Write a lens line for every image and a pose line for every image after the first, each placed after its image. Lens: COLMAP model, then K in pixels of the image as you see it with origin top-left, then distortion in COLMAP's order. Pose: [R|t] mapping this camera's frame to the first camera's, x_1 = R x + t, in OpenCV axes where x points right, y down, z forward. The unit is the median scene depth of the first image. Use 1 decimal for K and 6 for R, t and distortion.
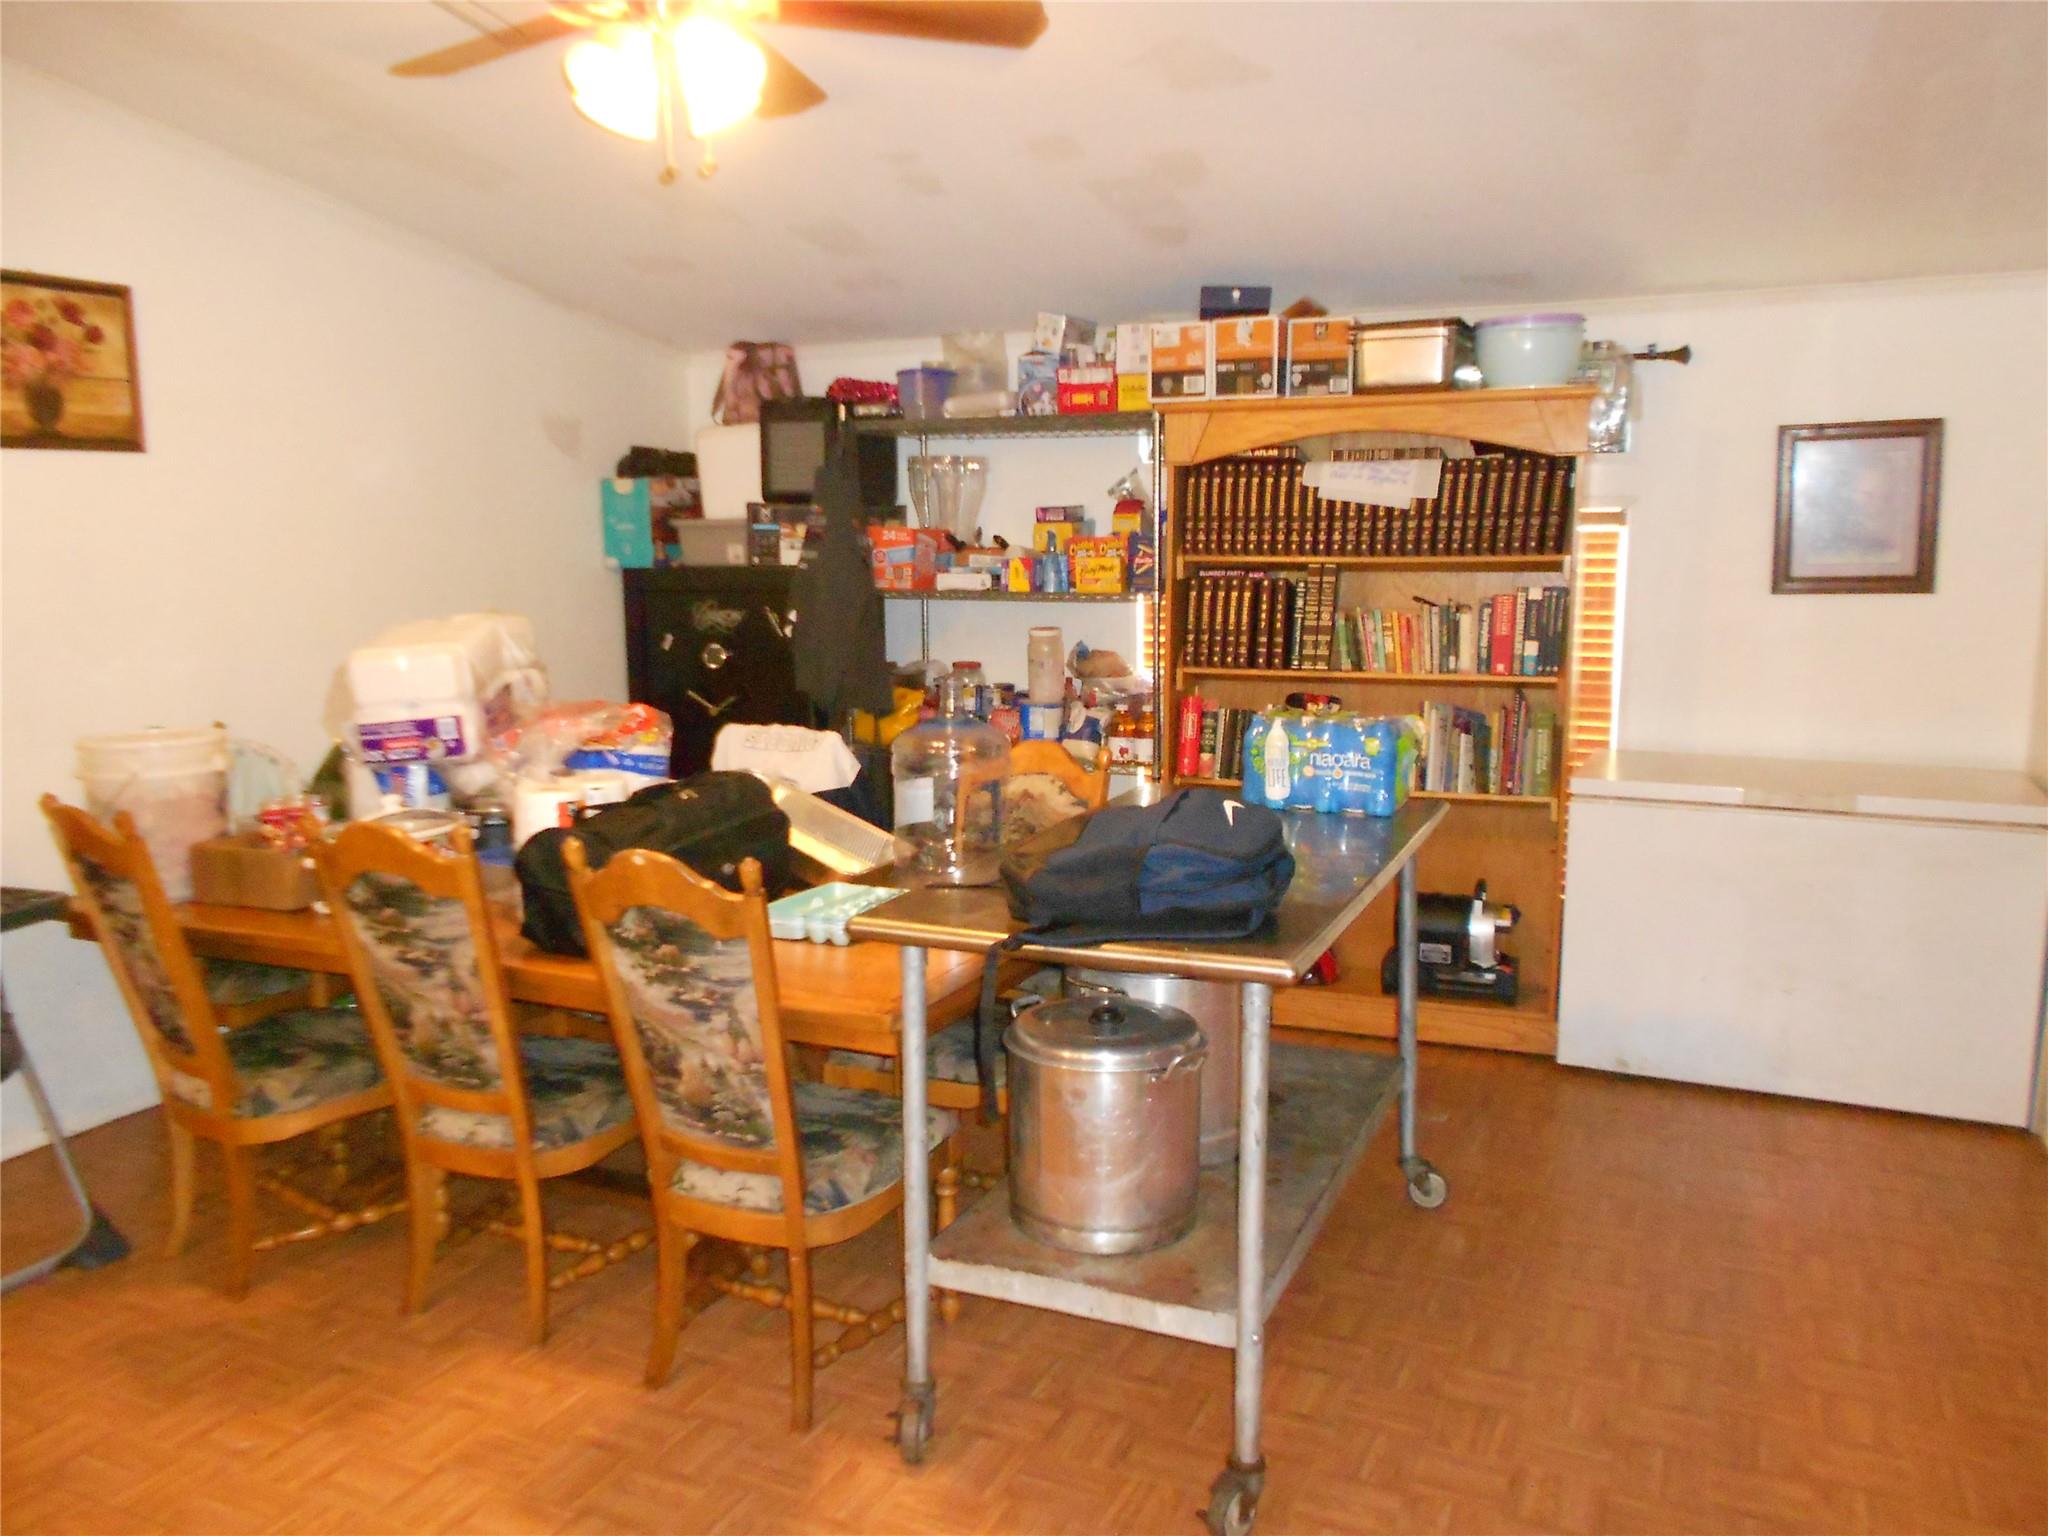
lens RADIAL K [[1576.0, 0, 1015.0], [0, 1576.0, 786.3], [0, 0, 1]] dist [0.007518, -0.004952]
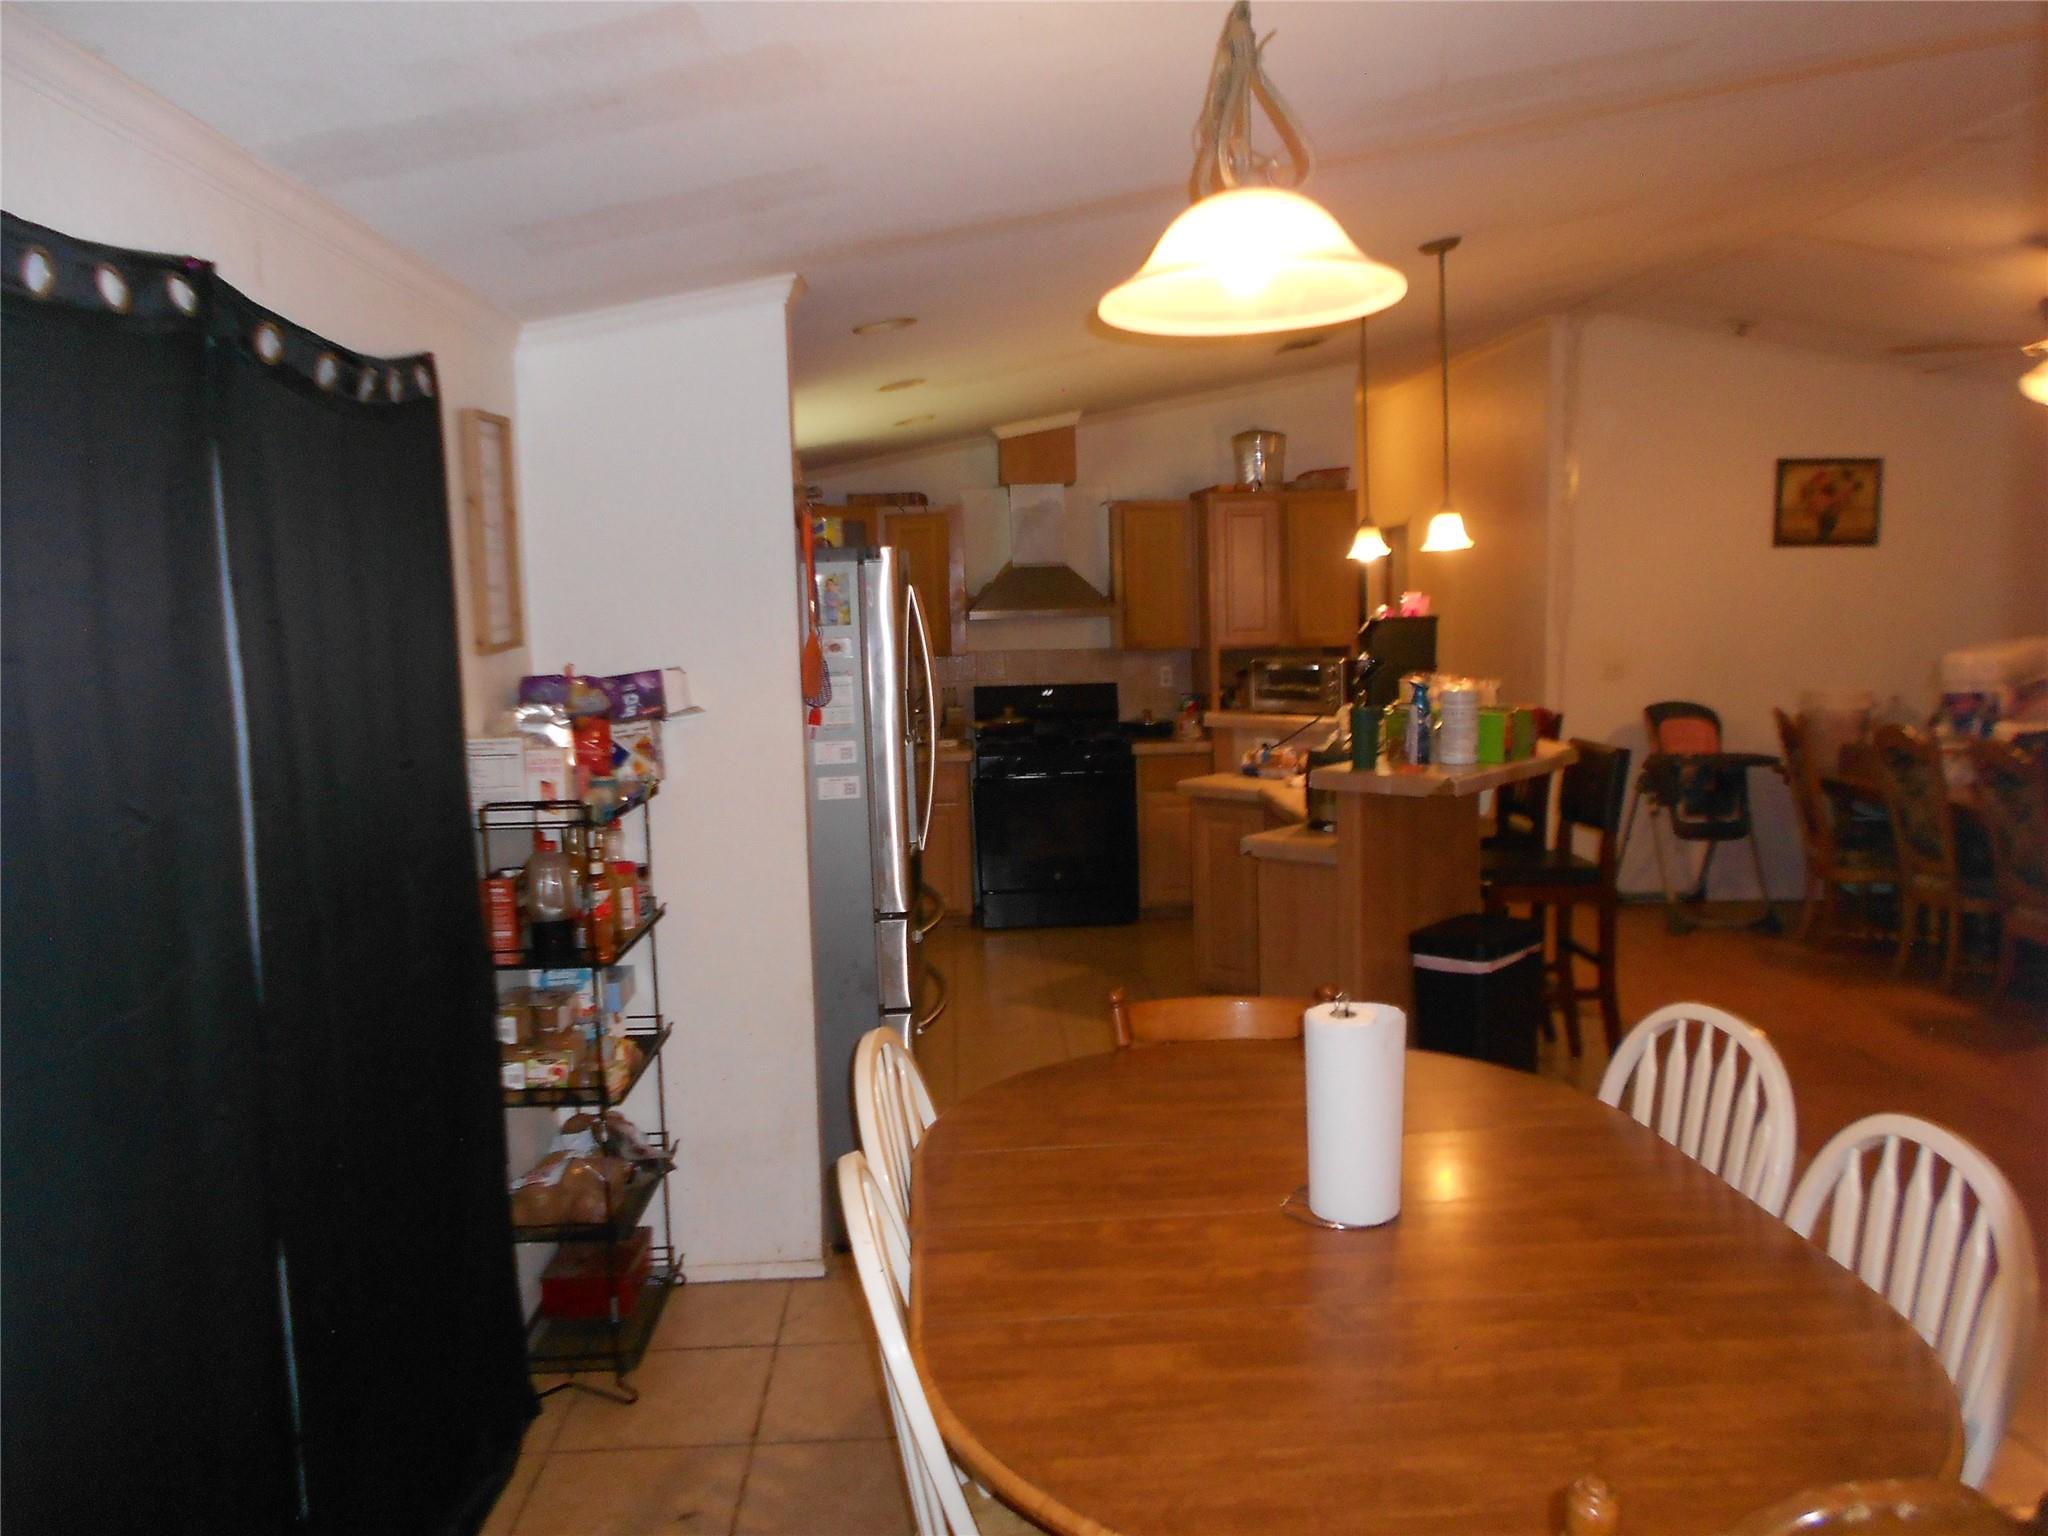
lens RADIAL K [[1576.0, 0, 1021.6], [0, 1576.0, 772.0], [0, 0, 1]] dist [0.007518, -0.004952]
pose [[0.469025, 0.108373, -0.876511, 0.763391], [-0.150113, 0.987785, 0.041805, 0.147320], [0.870334, 0.111968, 0.479564, -0.879745]]
